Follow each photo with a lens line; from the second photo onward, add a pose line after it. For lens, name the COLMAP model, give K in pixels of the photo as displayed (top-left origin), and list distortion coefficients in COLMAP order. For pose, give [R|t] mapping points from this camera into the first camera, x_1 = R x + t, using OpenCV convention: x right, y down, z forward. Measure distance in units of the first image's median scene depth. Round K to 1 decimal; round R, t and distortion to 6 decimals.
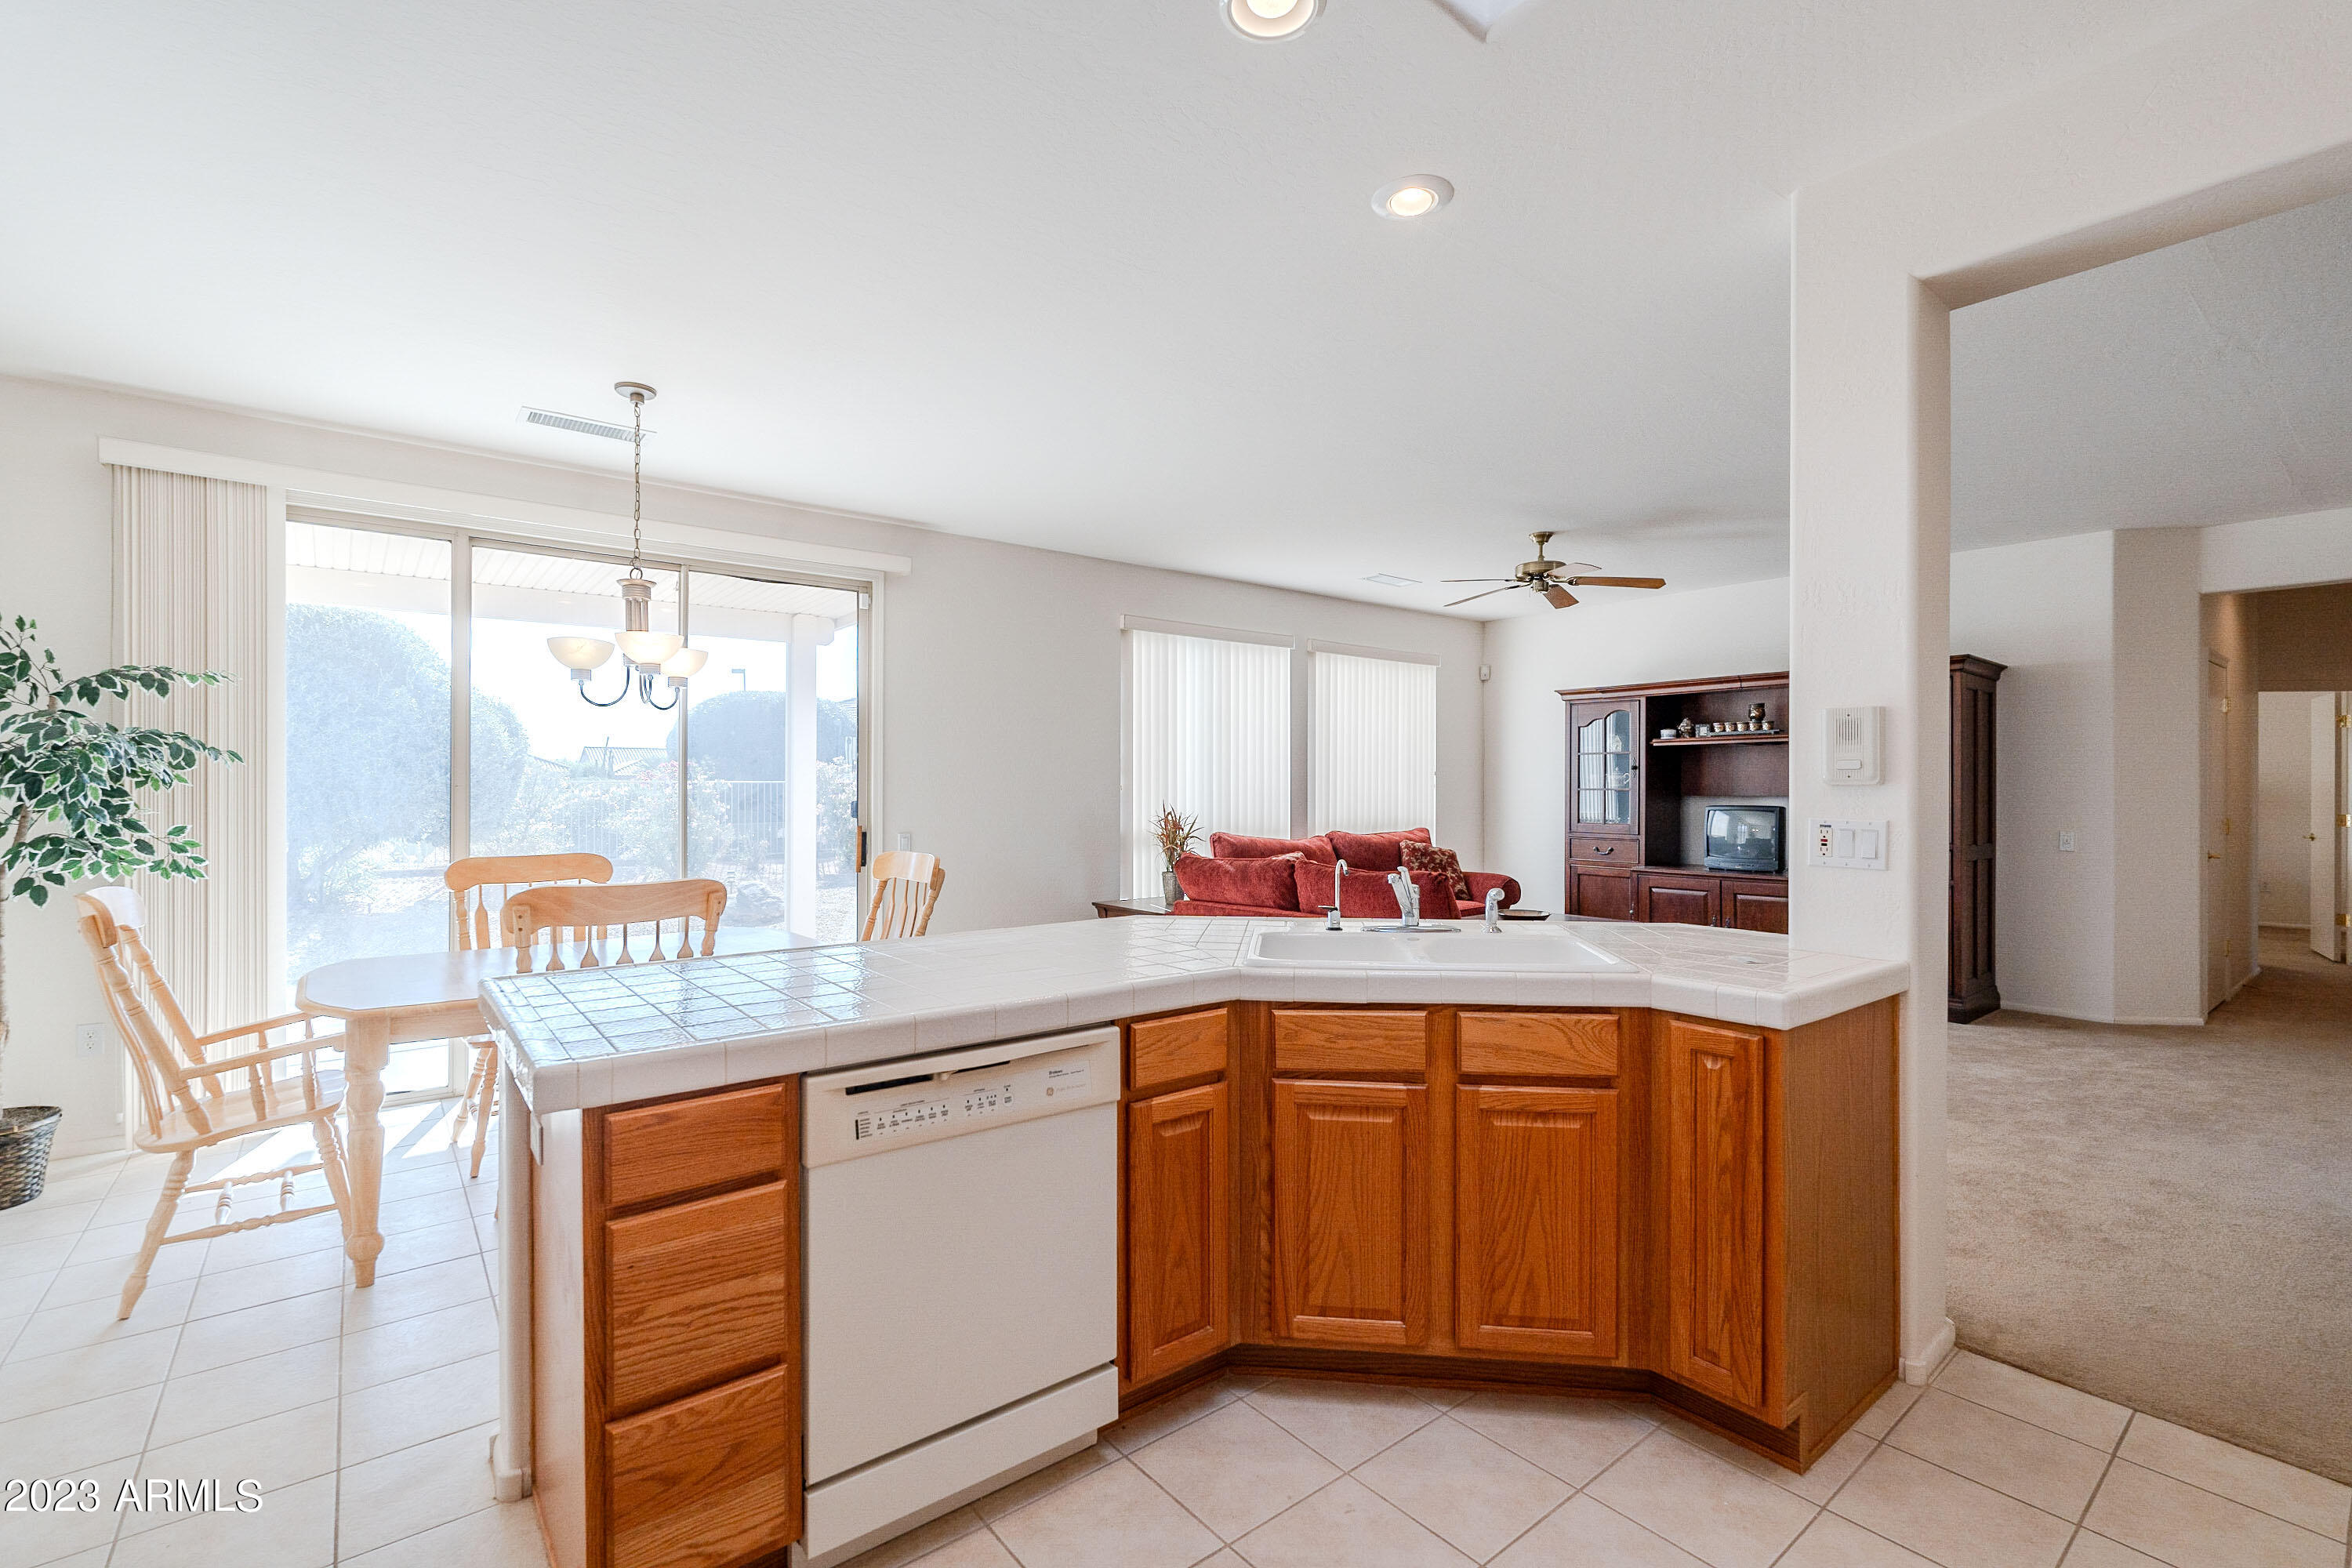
lens RADIAL K [[1047.5, 0, 1143.4], [0, 1047.5, 783.0], [0, 0, 1]] dist [-0.004509, 0.001518]
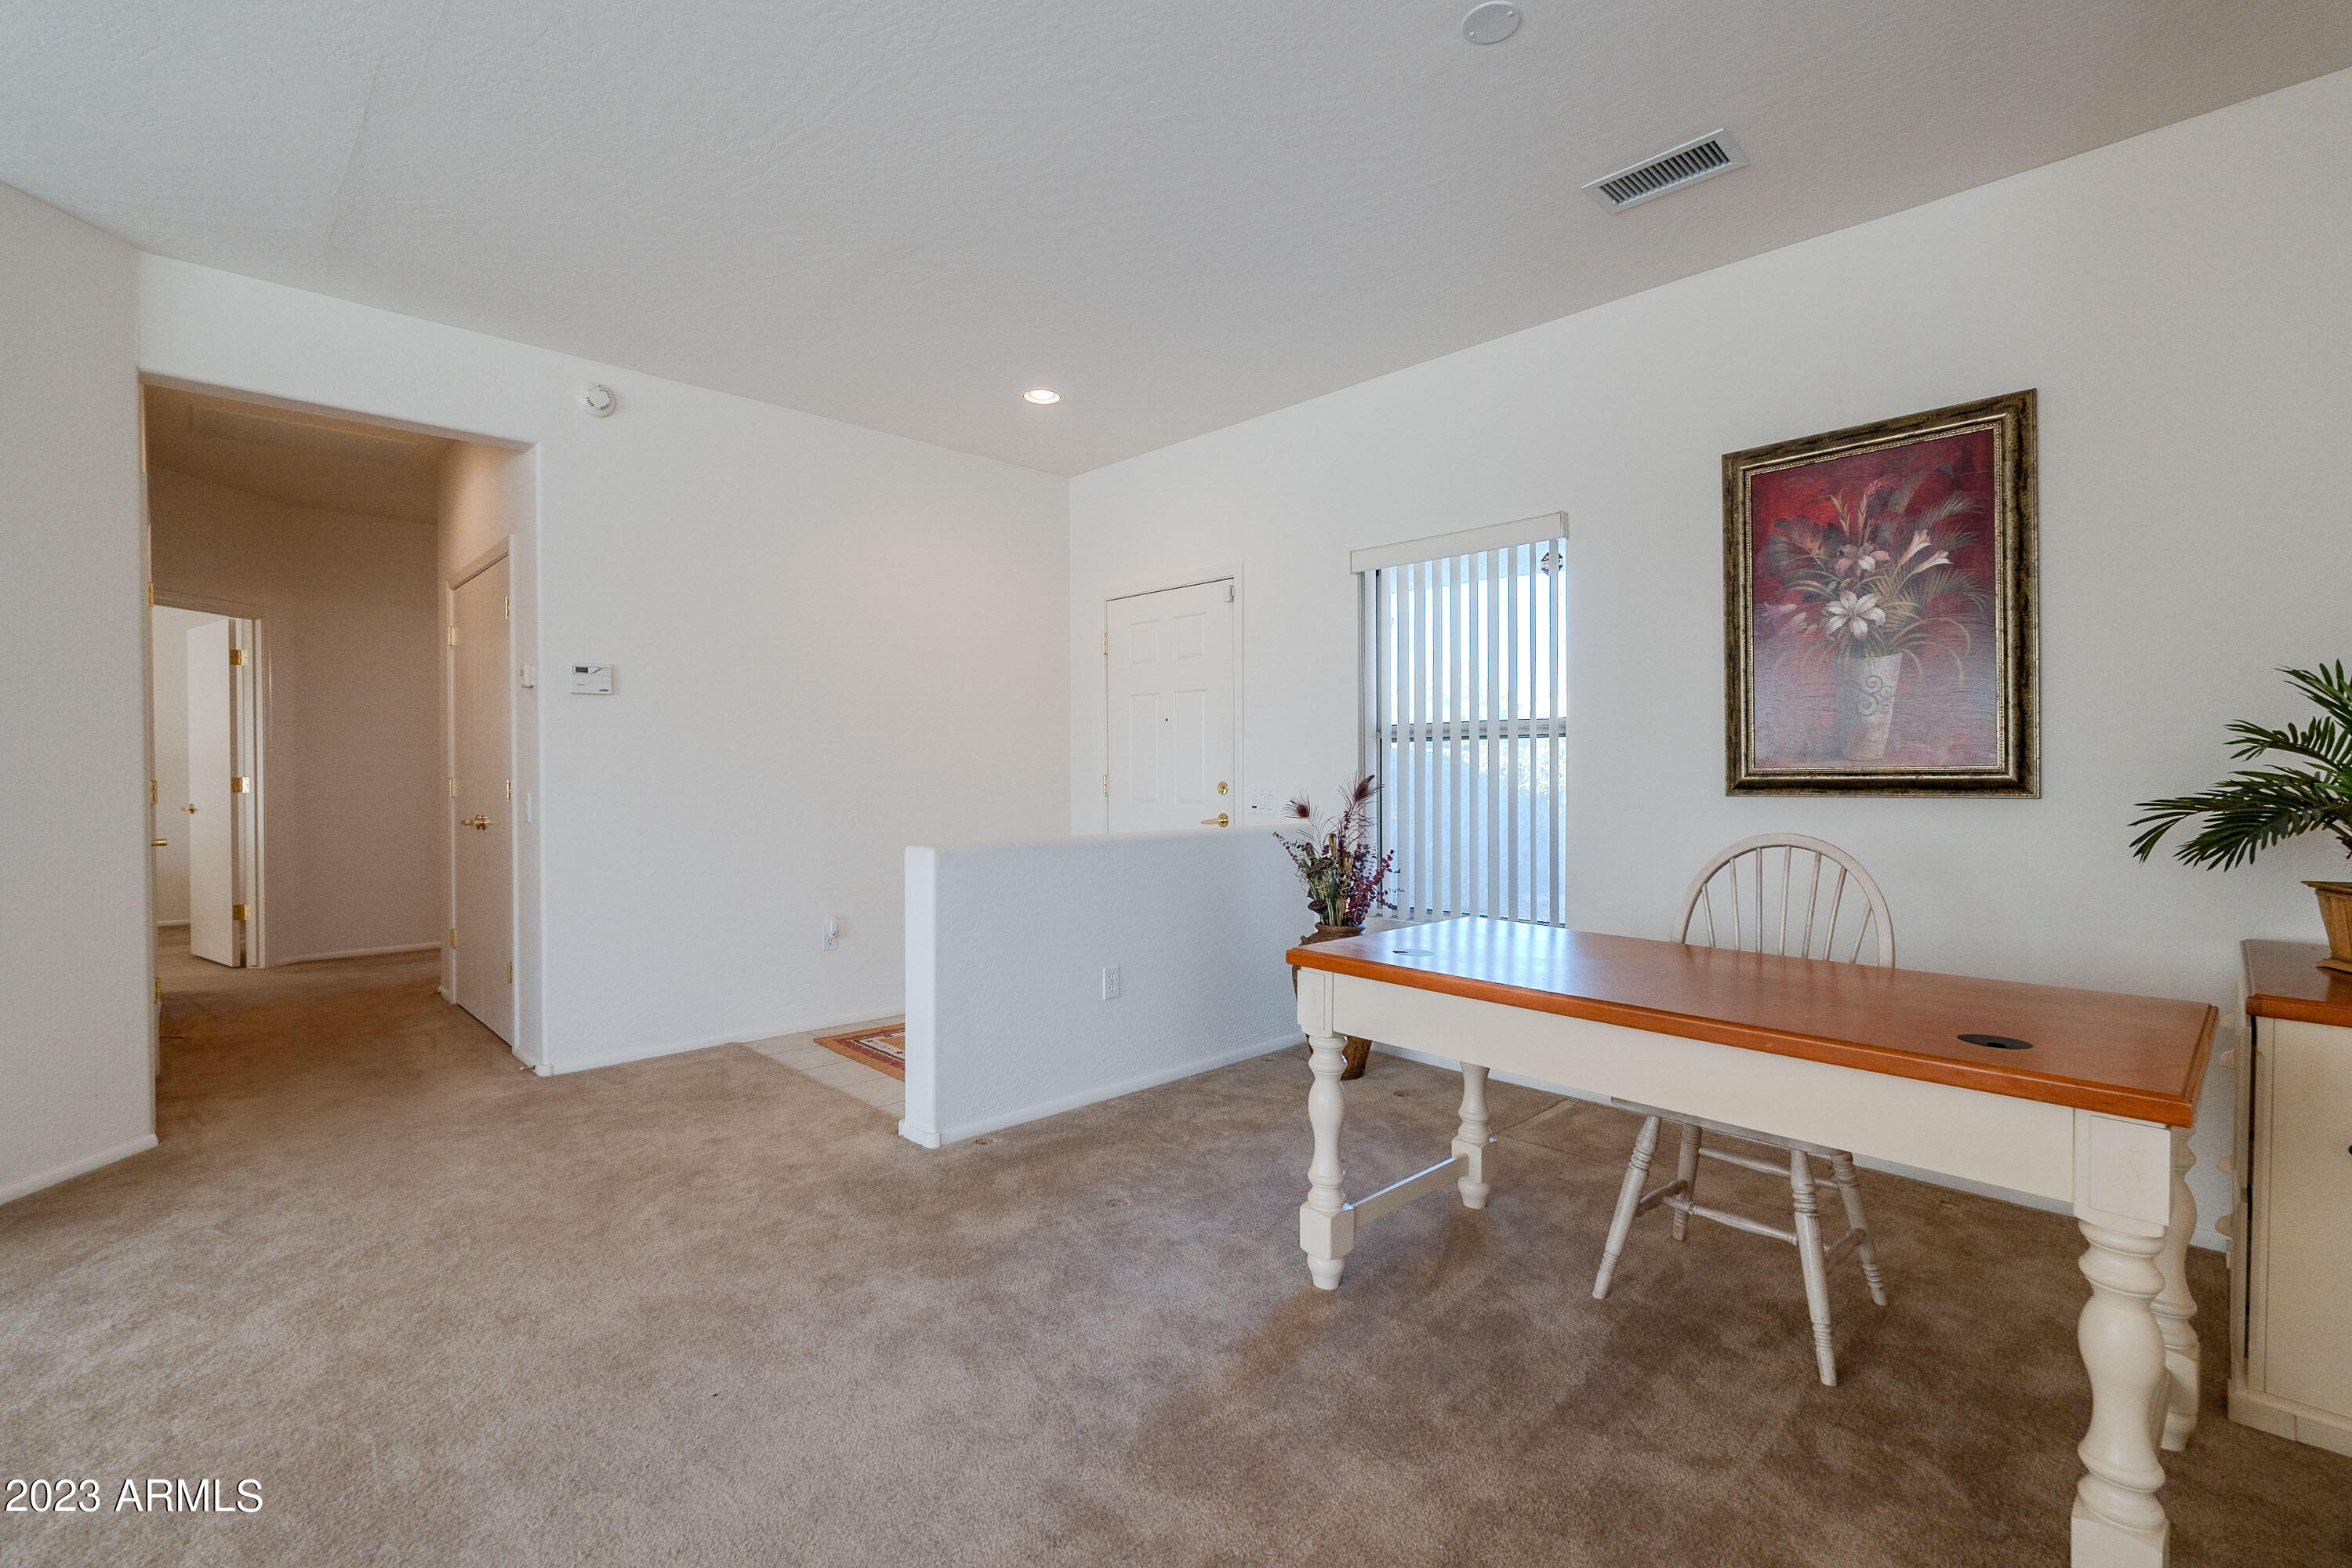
lens RADIAL K [[1047.5, 0, 1190.7], [0, 1047.5, 780.1], [0, 0, 1]] dist [-0.004509, 0.001518]
pose [[-0.106286, -0.016503, 0.994199, 0.354244], [0.000214, 0.999862, 0.016620, 0.023753], [-0.994336, 0.001979, -0.106267, 0.446433]]
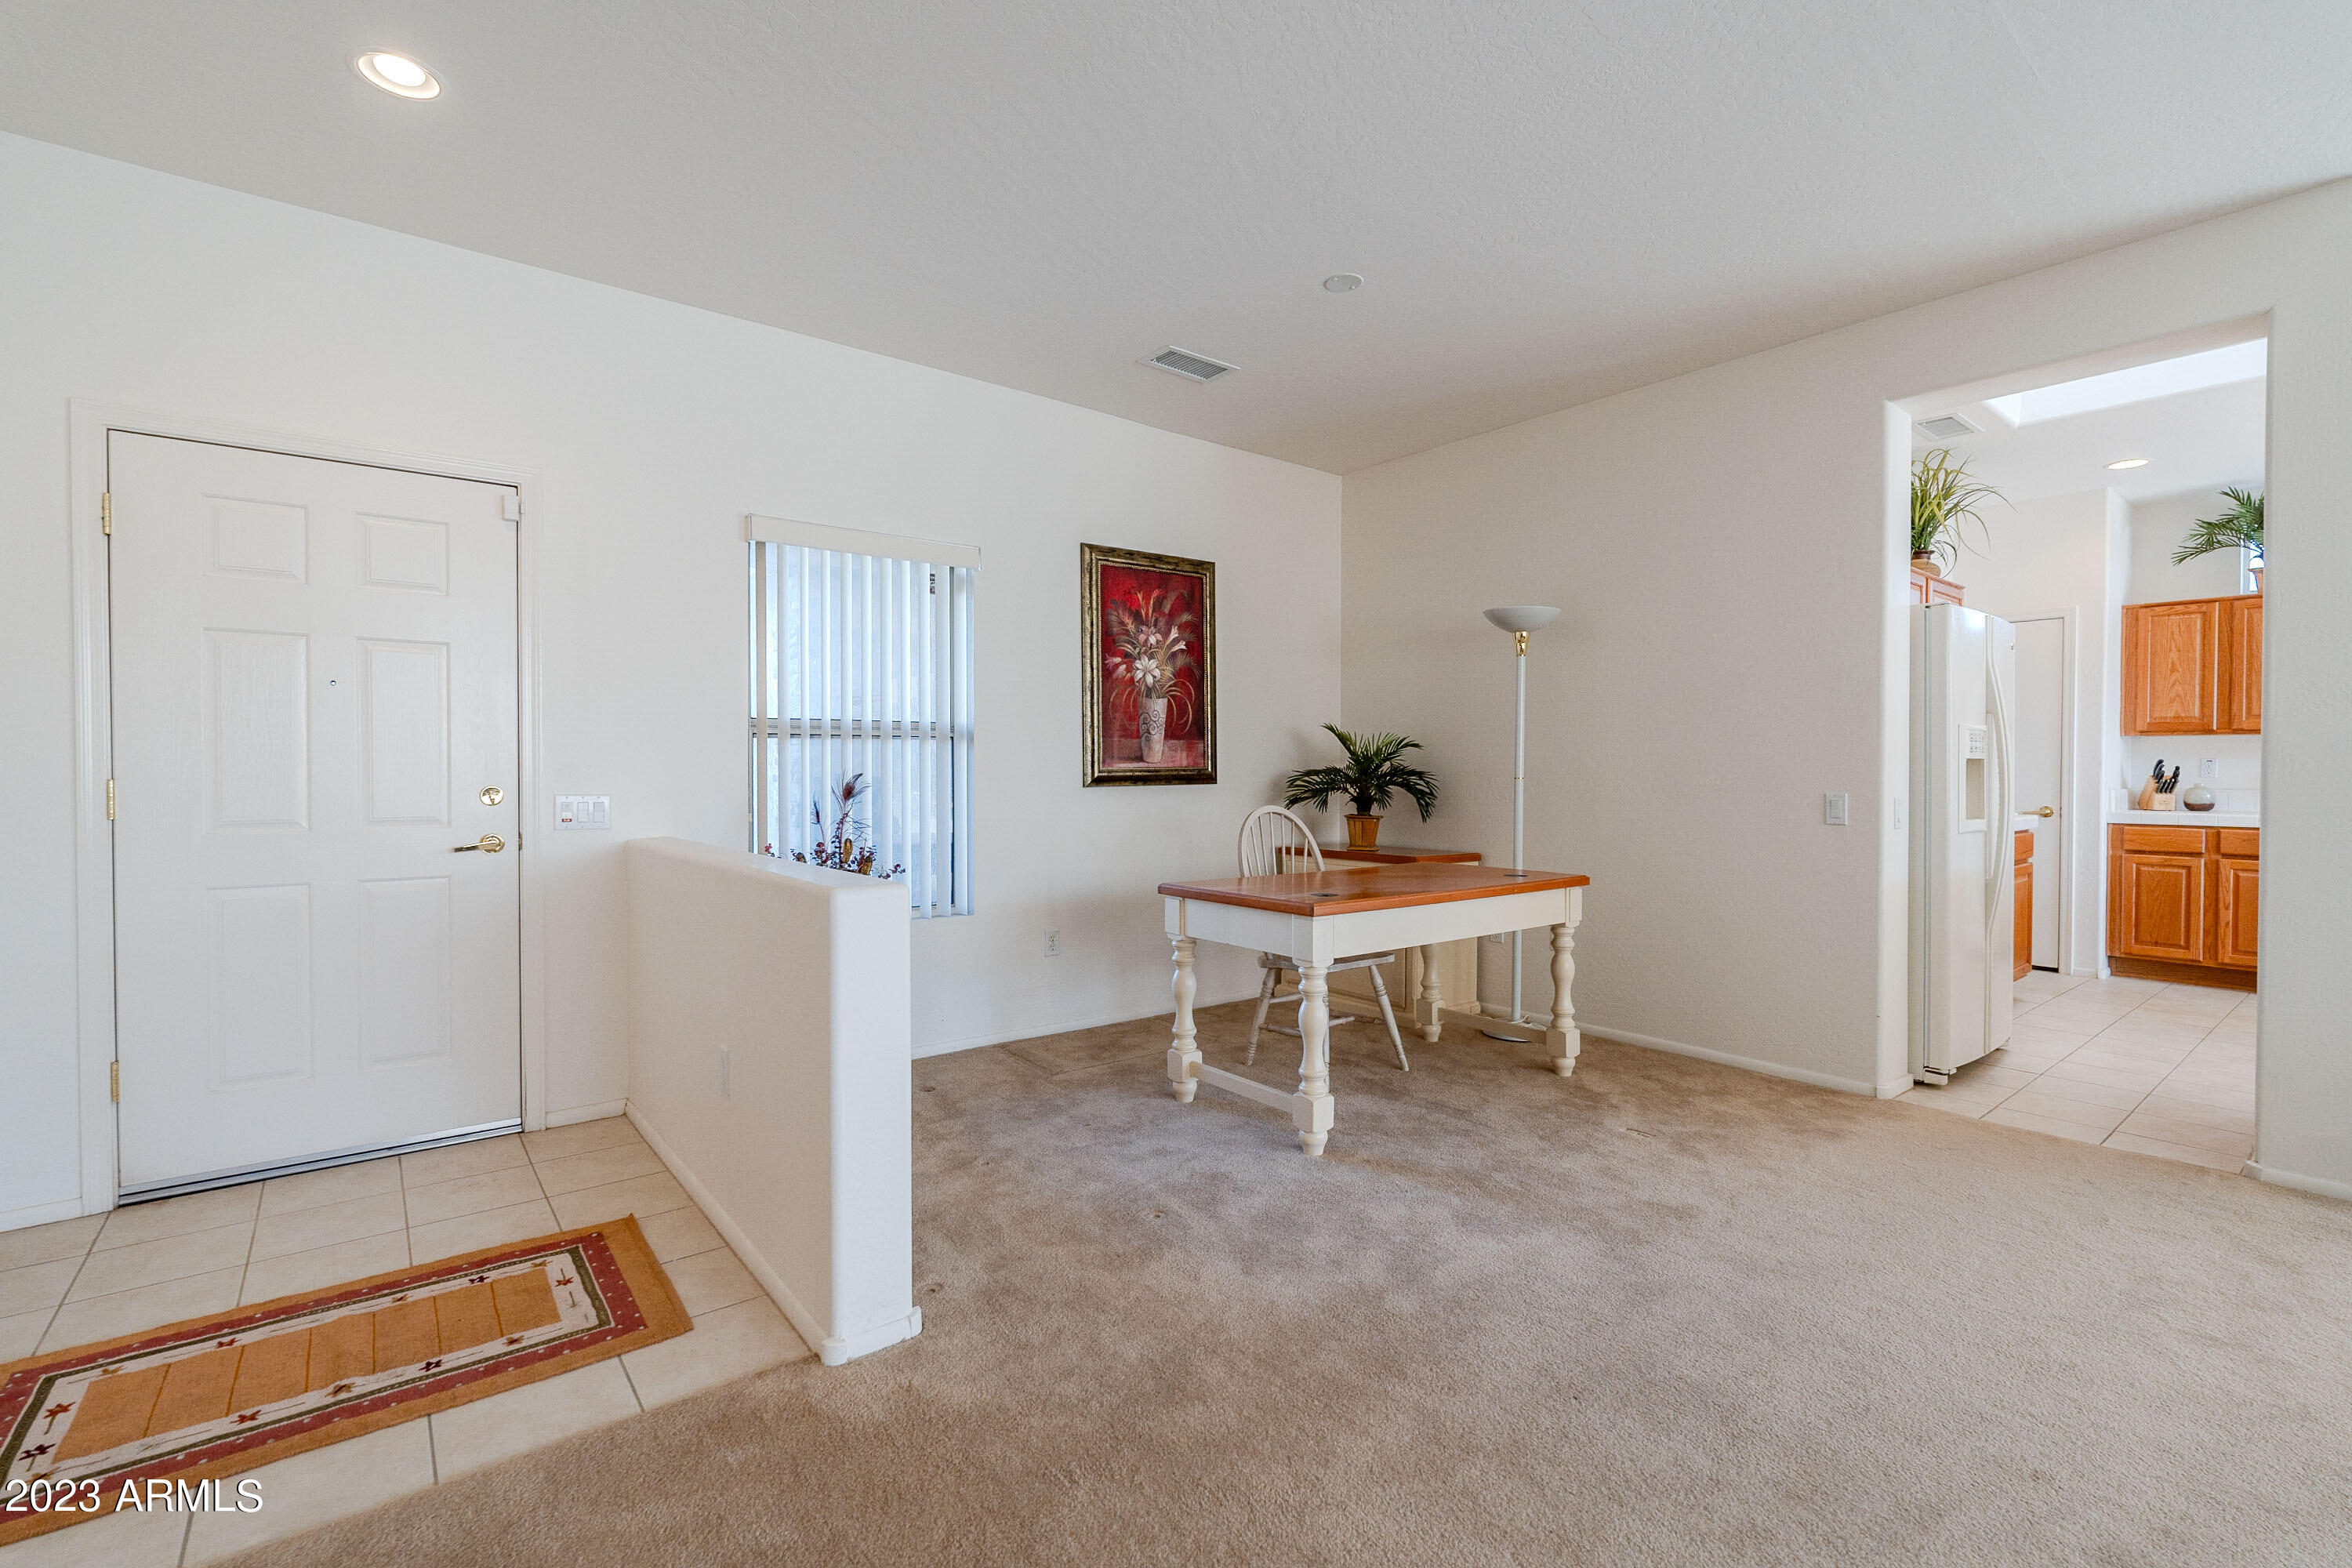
lens RADIAL K [[1047.5, 0, 1163.1], [0, 1047.5, 781.7], [0, 0, 1]] dist [-0.004509, 0.001518]
pose [[-0.999981, -0.005896, -0.001867, 0.774968], [-0.005918, 0.999908, 0.012178, 0.026951], [0.001795, 0.012189, -0.999924, 0.840832]]
